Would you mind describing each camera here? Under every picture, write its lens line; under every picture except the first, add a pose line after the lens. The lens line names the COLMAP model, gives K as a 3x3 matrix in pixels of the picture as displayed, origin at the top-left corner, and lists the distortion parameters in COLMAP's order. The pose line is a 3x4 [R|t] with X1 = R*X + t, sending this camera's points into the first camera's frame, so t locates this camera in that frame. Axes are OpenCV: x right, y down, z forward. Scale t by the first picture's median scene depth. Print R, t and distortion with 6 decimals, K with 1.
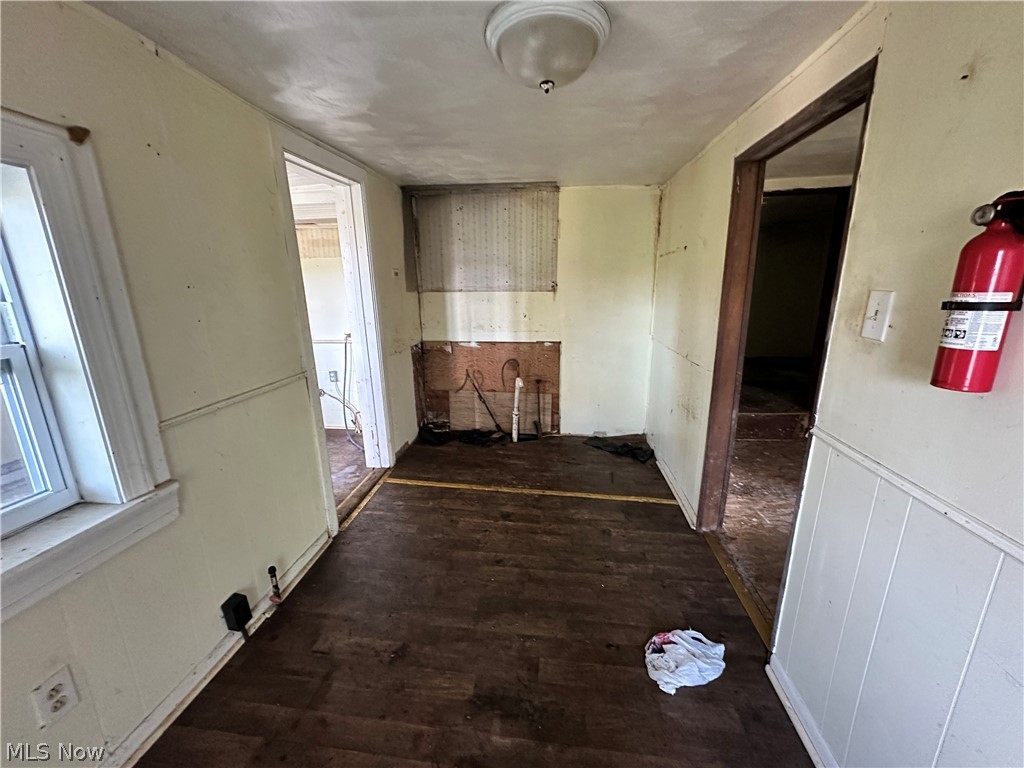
lens RADIAL K [[407.2, 0, 514.9], [0, 407.2, 382.0], [0, 0, 1]] dist [-0.006045, 0.000356]
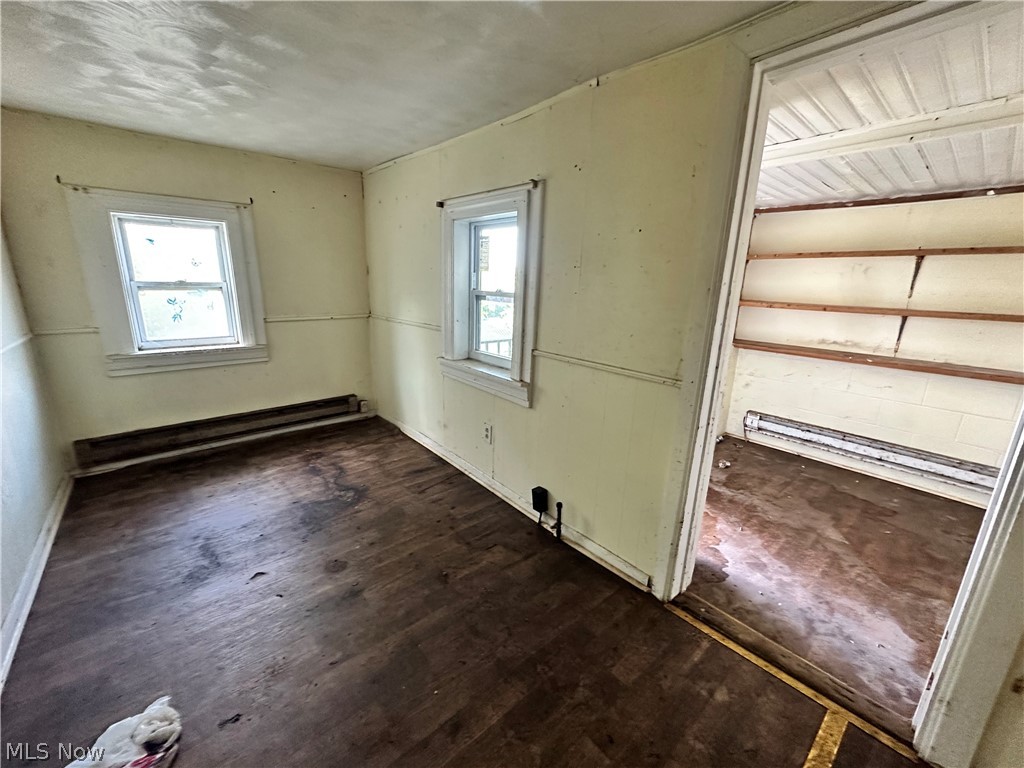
lens RADIAL K [[407.2, 0, 512.8], [0, 407.2, 383.8], [0, 0, 1]] dist [-0.006045, 0.000356]
pose [[-0.685586, 0.171323, -0.707545, 0.204499], [-0.192084, 0.894901, 0.402811, -0.225692], [0.702194, 0.412070, -0.580623, 1.041288]]
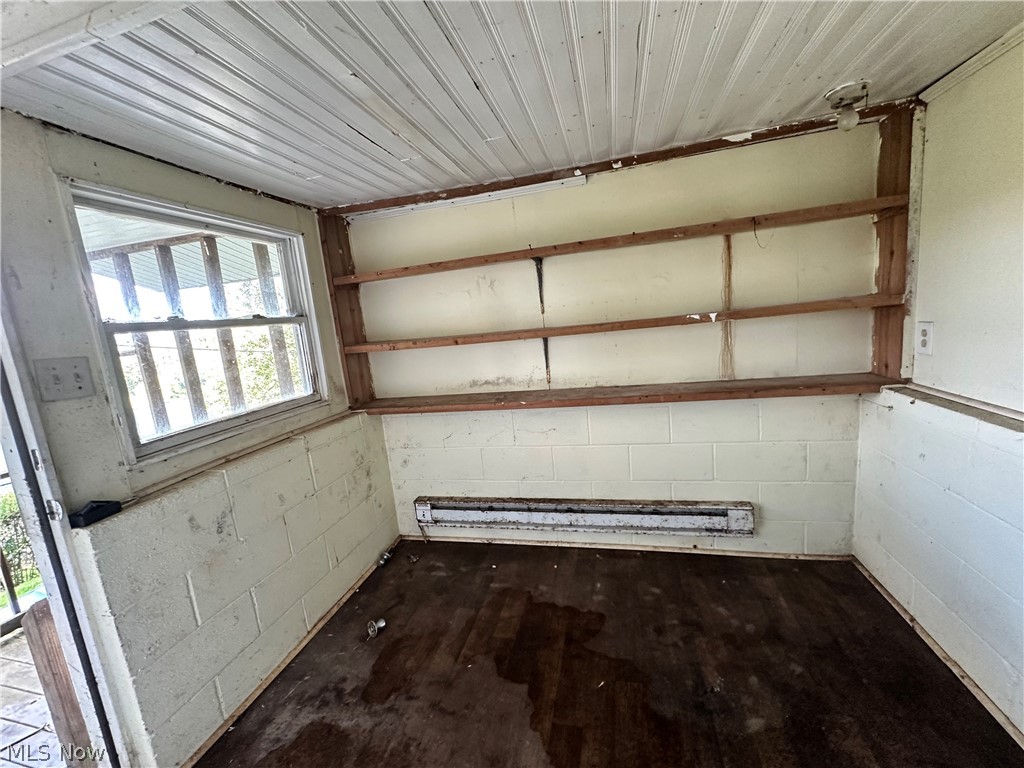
lens RADIAL K [[407.2, 0, 519.4], [0, 407.2, 383.9], [0, 0, 1]] dist [-0.006045, 0.000356]
pose [[-0.116630, 0.188851, -0.975055, -0.513062], [-0.141317, 0.968611, 0.204507, -0.223465], [0.983070, 0.161643, -0.086281, 1.116172]]
